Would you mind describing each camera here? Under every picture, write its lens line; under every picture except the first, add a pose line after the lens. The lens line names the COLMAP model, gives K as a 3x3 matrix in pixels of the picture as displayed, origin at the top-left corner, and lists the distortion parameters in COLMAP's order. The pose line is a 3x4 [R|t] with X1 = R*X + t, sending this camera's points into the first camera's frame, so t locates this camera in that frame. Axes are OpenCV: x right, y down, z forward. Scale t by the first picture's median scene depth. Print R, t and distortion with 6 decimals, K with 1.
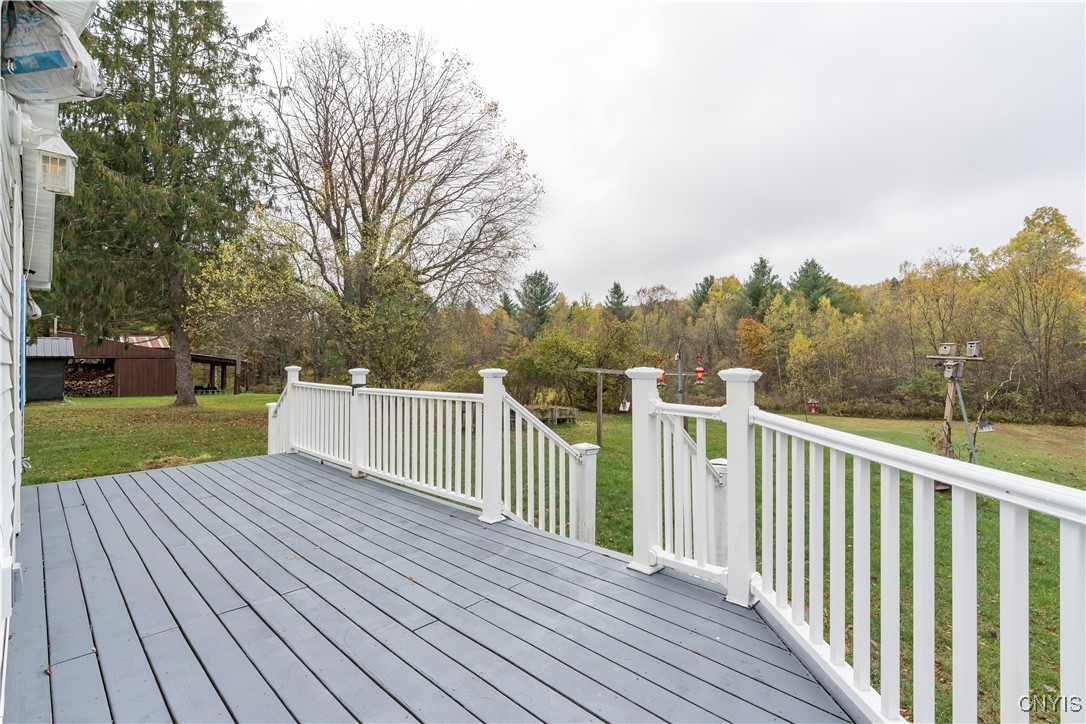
lens RADIAL K [[500.8, 0, 538.3], [0, 500.8, 350.7], [0, 0, 1]] dist [-0.005256, 0.000213]
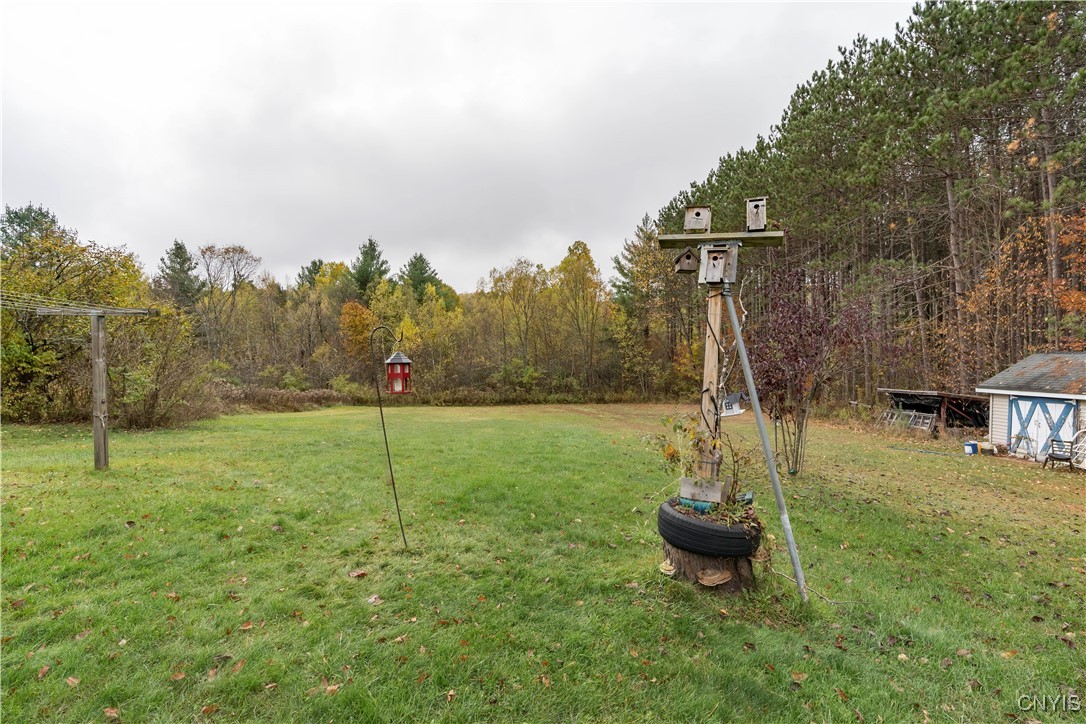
lens RADIAL K [[491.0, 0, 544.8], [0, 491.0, 357.3], [0, 0, 1]] dist [-0.008070, 0.000283]
pose [[0.730527, 0.011621, 0.682785, 0.105493], [-0.023741, 0.999683, 0.008387, 0.025633], [-0.682471, -0.022337, 0.730571, 0.184090]]
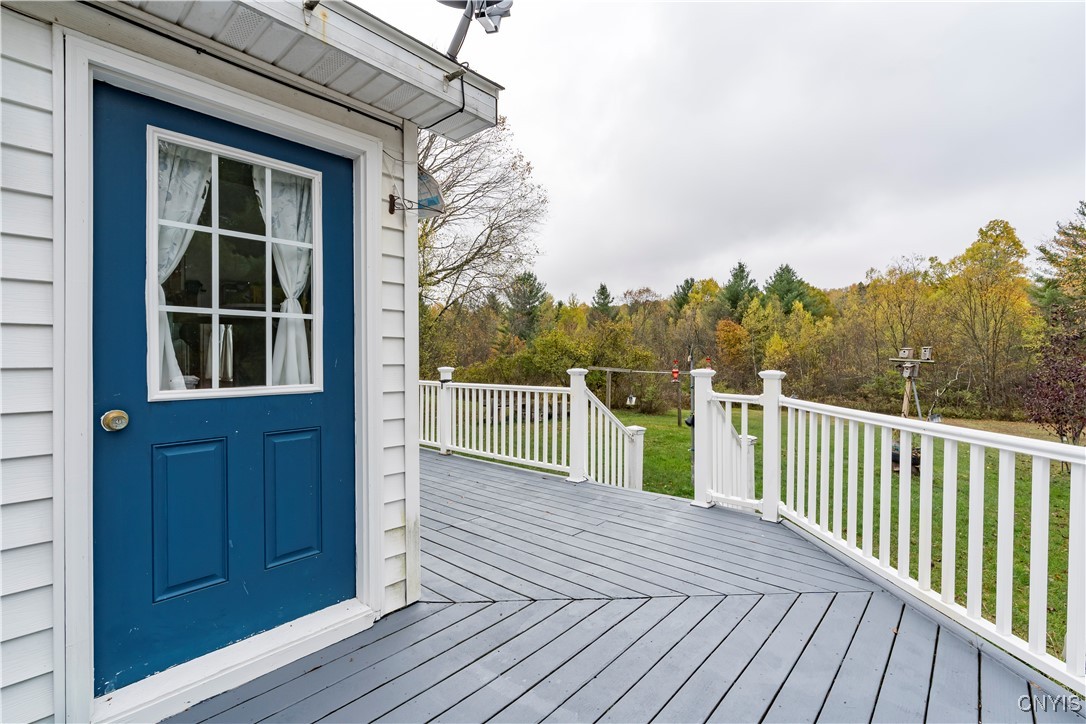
lens RADIAL K [[491.0, 0, 544.8], [0, 491.0, 357.3], [0, 0, 1]] dist [-0.008070, 0.000283]
pose [[0.998816, 0.007398, 0.048092, -0.022133], [-0.008258, 0.999809, 0.017712, -0.001528], [-0.047952, -0.018089, 0.998686, -0.028214]]
